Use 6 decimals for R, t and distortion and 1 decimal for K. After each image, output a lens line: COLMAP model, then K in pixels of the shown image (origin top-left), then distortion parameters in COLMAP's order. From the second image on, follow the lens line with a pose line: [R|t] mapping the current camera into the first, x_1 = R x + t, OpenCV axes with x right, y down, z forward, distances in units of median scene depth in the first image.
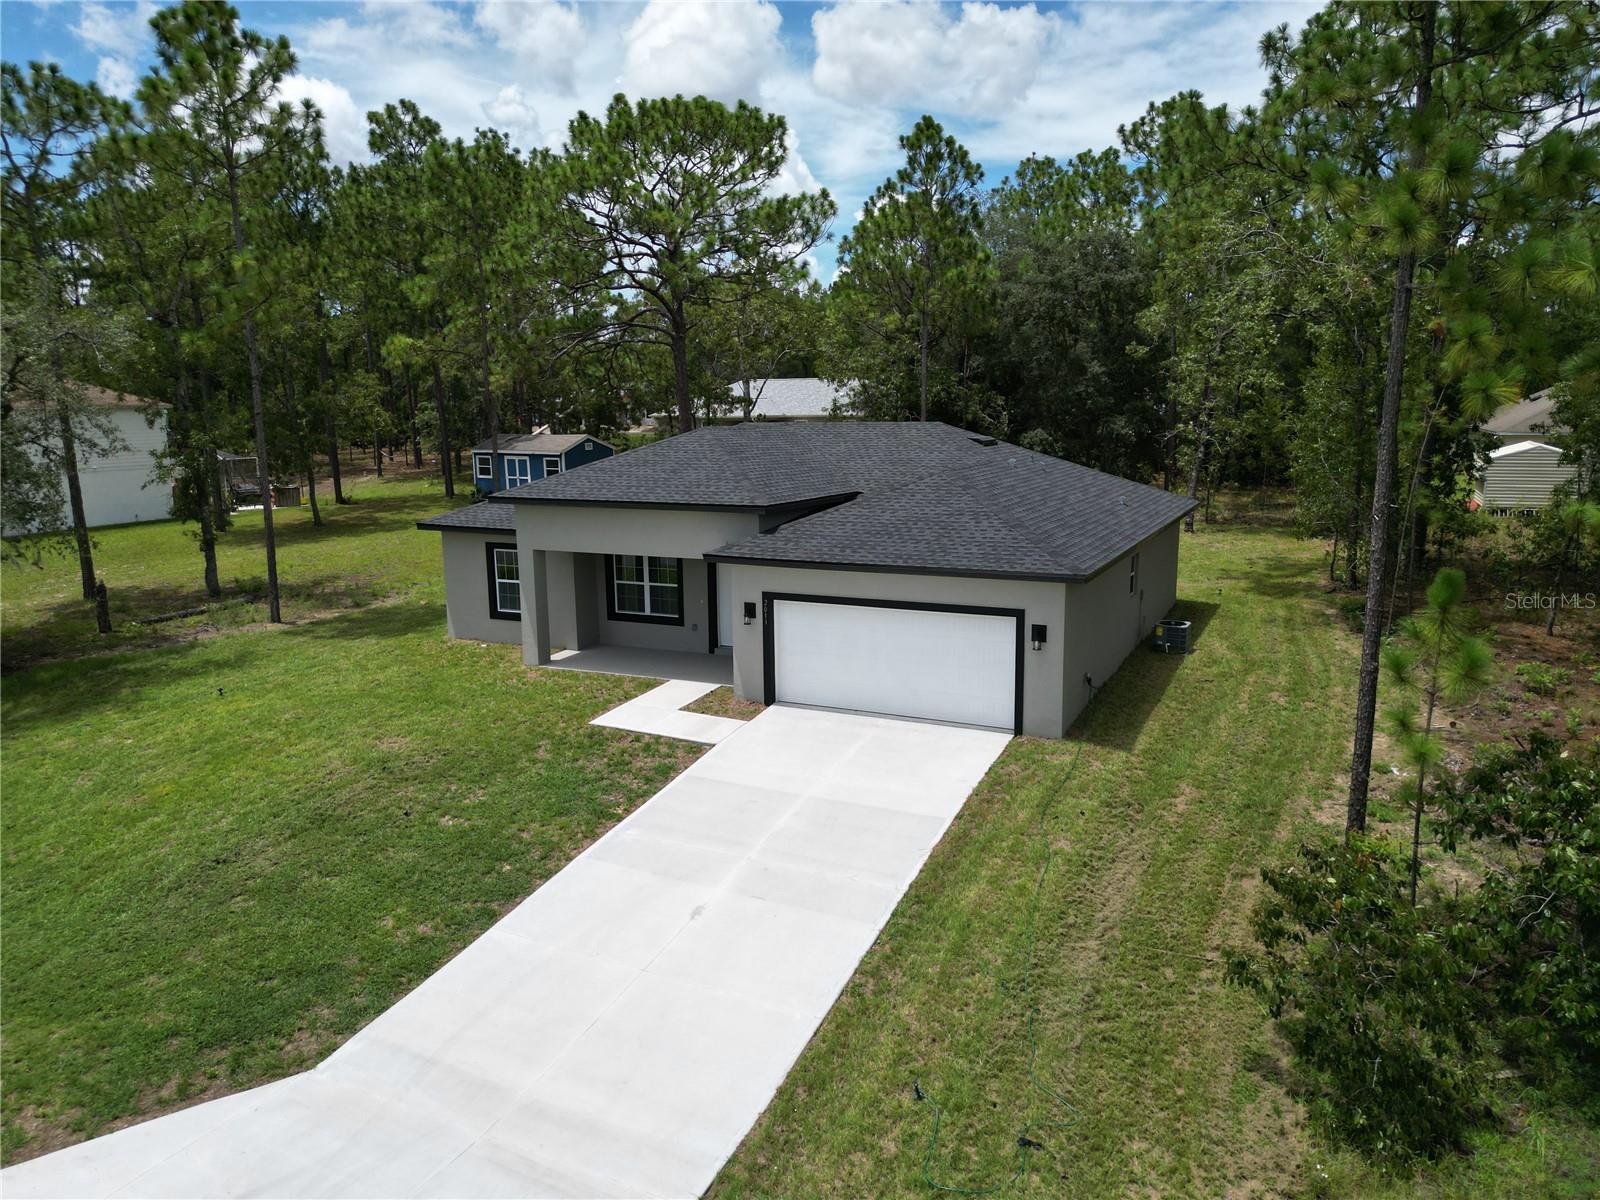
lens RADIAL K [[1126.8, 0, 800.0], [0, 1126.8, 600.0], [0, 0, 1]] dist [0.073222, -0.084131]
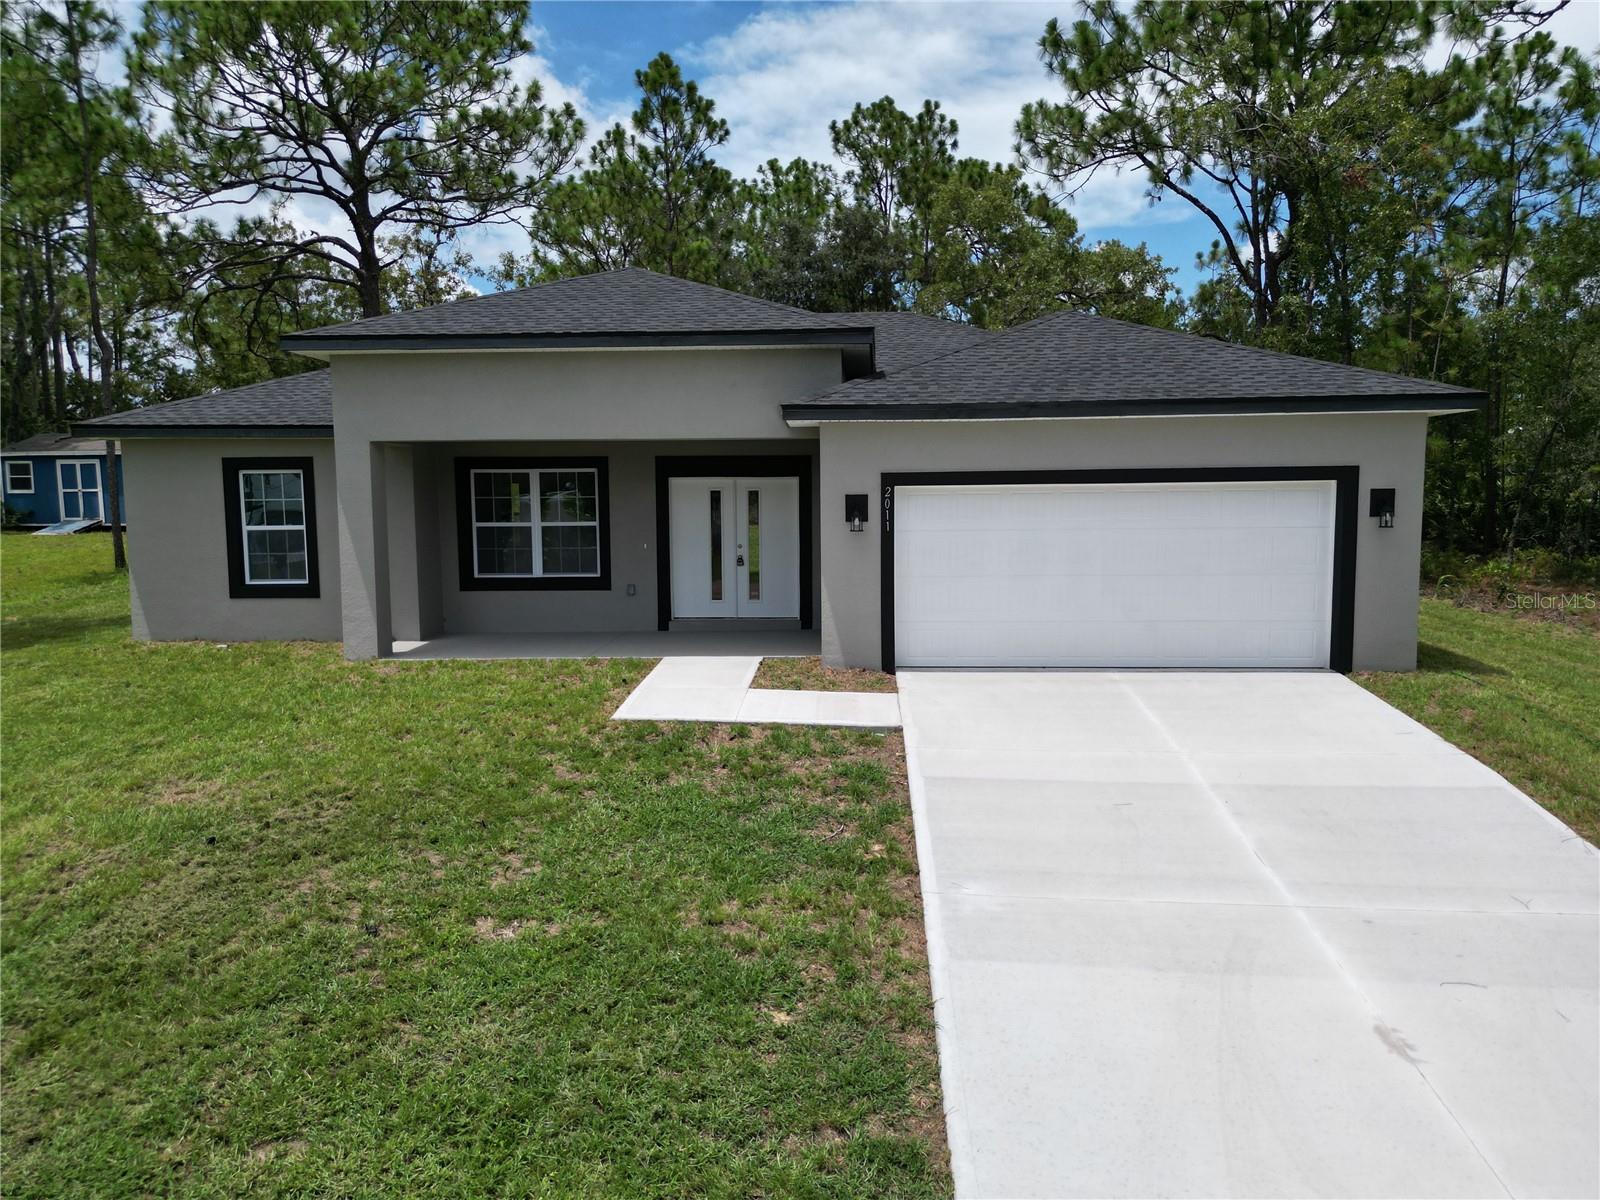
lens RADIAL K [[1126.8, 0, 800.0], [0, 1126.8, 600.0], [0, 0, 1]] dist [0.073222, -0.084131]
pose [[0.921162, -0.032106, 0.387852, -0.315605], [0.064694, 0.995358, -0.071255, 0.101408], [-0.383764, 0.090730, 0.918963, 0.516227]]
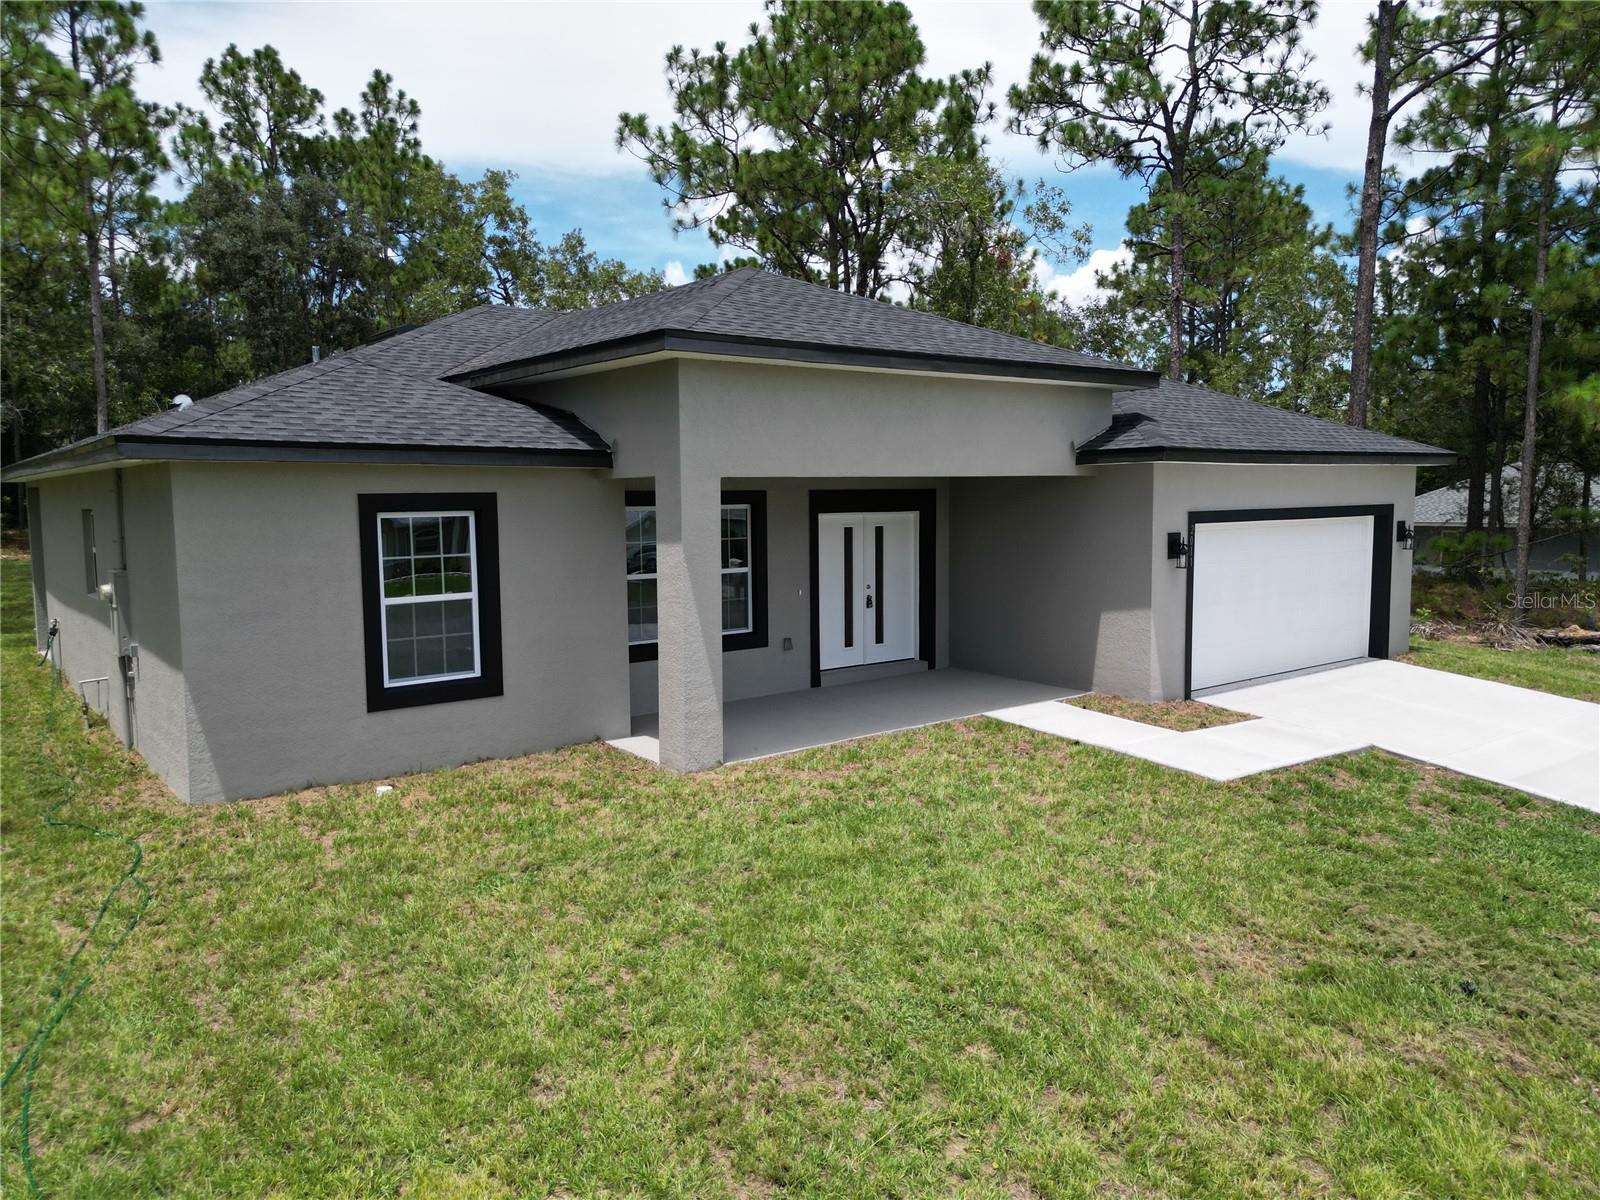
lens RADIAL K [[1131.9, 0, 800.0], [0, 1131.9, 600.0], [0, 0, 1]] dist [0.046239, -0.036335]
pose [[0.434669, -0.077645, 0.897237, -0.717990], [0.161827, 0.986794, 0.006998, 0.001460], [-0.885932, 0.142155, 0.441494, 0.972043]]
